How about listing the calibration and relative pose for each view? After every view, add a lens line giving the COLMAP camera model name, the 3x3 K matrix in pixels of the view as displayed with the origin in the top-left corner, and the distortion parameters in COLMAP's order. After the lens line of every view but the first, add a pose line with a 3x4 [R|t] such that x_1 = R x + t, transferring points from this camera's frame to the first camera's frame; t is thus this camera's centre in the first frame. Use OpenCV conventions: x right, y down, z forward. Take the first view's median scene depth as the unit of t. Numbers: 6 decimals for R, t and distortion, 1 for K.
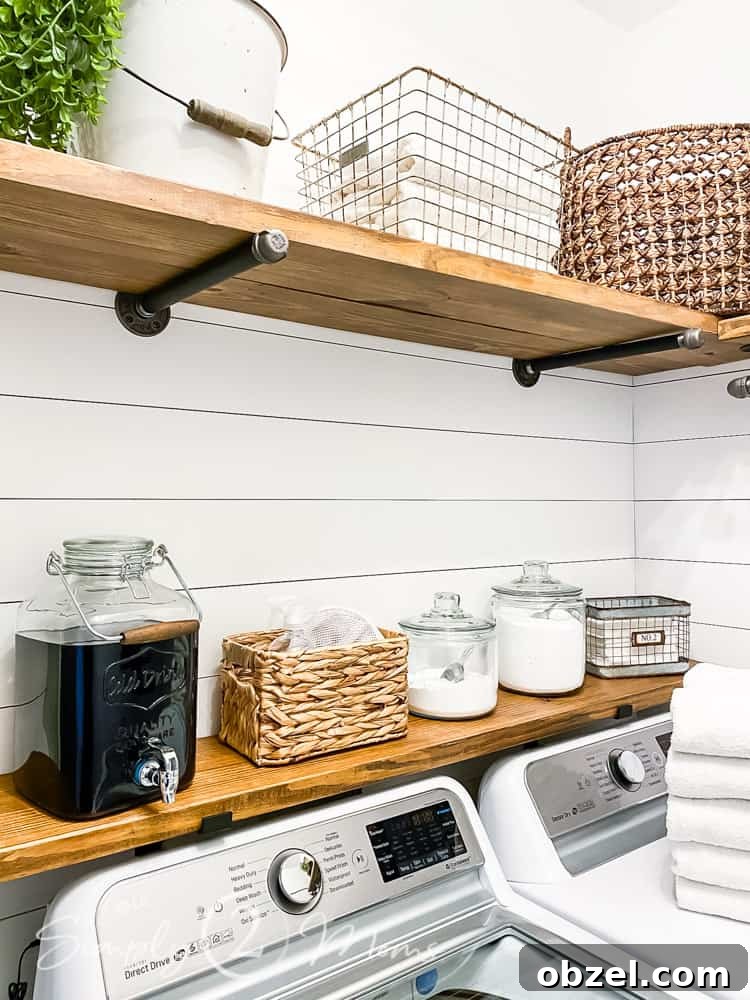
lens RADIAL K [[761.7, 0, 370.9], [0, 761.7, 499.3], [0, 0, 1]] dist [0.008616, -0.006288]
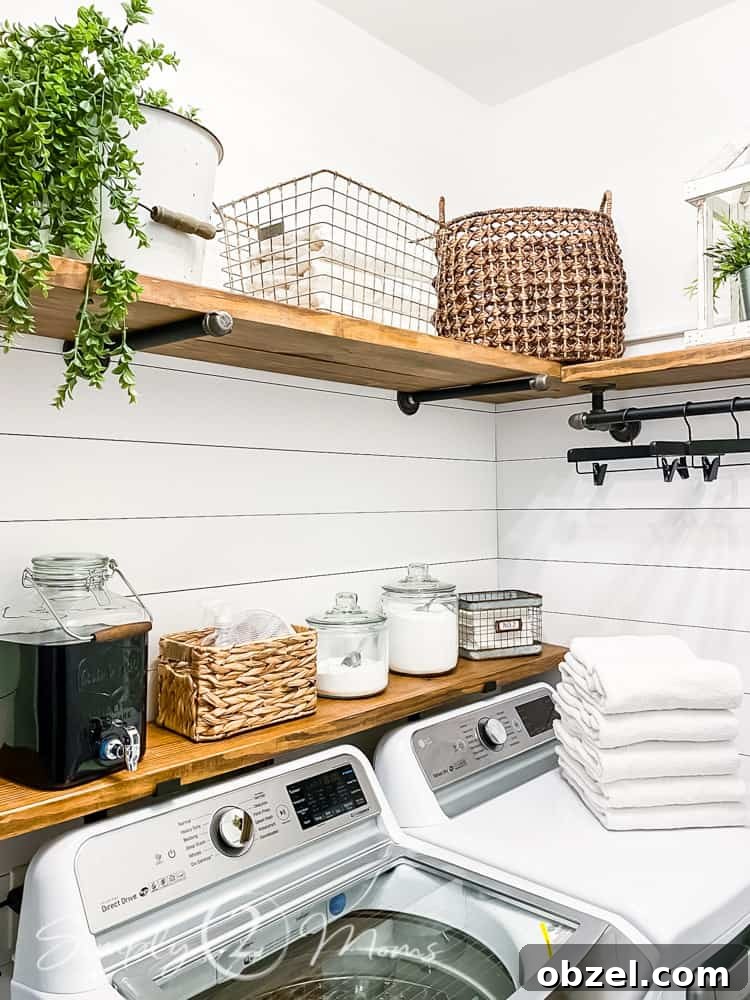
lens RADIAL K [[770.2, 0, 370.0], [0, 770.2, 499.2], [0, 0, 1]] dist [0.005094, -0.006991]
pose [[0.986468, -0.005969, 0.163846, -0.063449], [0.005141, 0.999972, 0.005475, -0.031739], [-0.163874, -0.004559, 0.986471, -0.203581]]
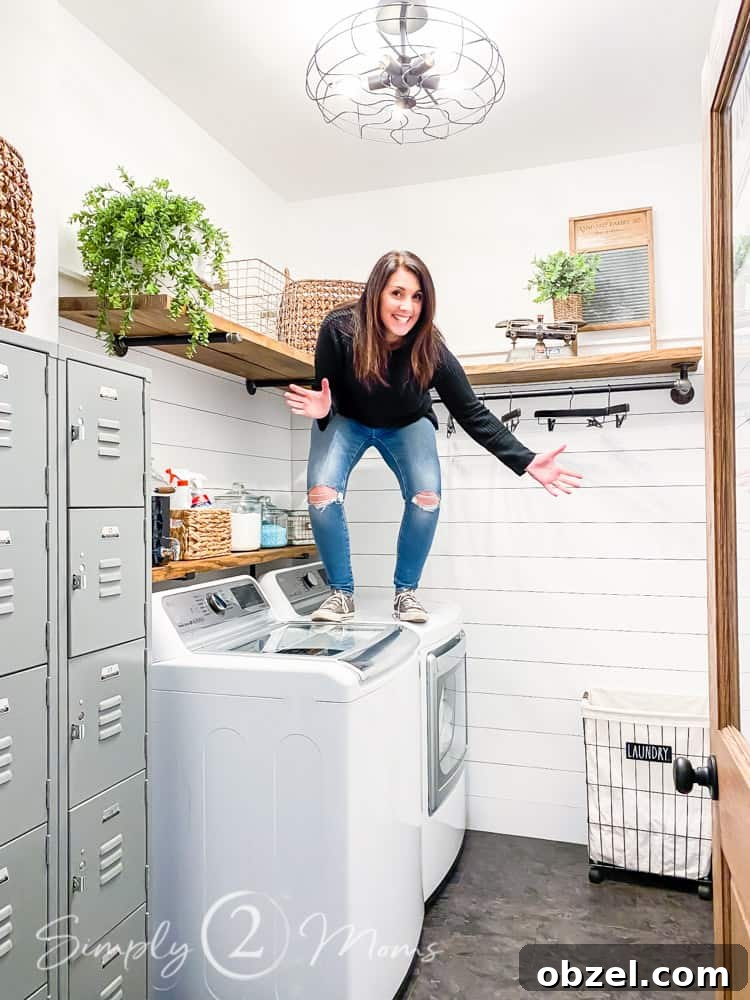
lens RADIAL K [[761.7, 0, 370.9], [0, 761.7, 499.3], [0, 0, 1]] dist [0.008616, -0.006288]
pose [[0.818555, 0.003820, 0.574416, -0.828481], [-0.005725, 0.999982, 0.001509, 0.139283], [-0.574400, -0.004524, 0.818562, -0.924421]]
